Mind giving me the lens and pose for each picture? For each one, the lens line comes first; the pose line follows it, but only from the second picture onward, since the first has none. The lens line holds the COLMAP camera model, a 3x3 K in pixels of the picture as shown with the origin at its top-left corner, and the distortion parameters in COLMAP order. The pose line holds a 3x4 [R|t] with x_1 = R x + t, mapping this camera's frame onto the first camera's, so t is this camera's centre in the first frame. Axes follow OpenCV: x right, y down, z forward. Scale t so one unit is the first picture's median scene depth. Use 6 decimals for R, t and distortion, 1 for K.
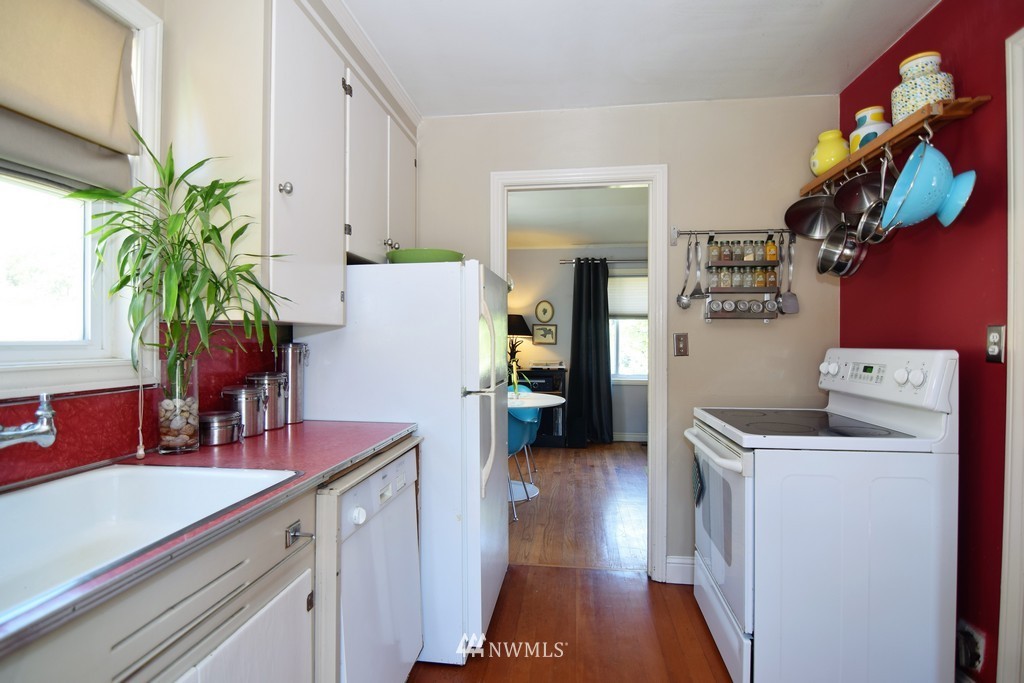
lens RADIAL K [[509.7, 0, 511.6], [0, 509.7, 341.0], [0, 0, 1]] dist [-0.010522, -0.006279]
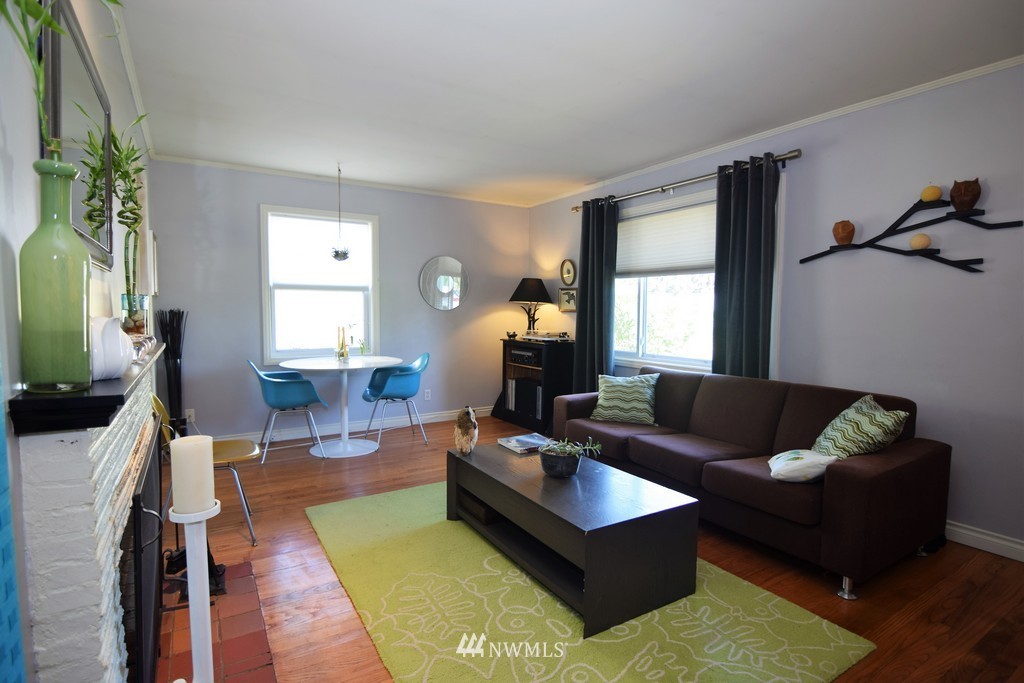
lens RADIAL K [[509.7, 0, 508.0], [0, 509.7, 339.9], [0, 0, 1]] dist [-0.010522, -0.006279]
pose [[0.623504, 0.051140, -0.780146, 0.665748], [-0.007958, 0.998222, 0.059075, 0.003819], [0.781780, -0.030625, 0.622802, 0.406858]]
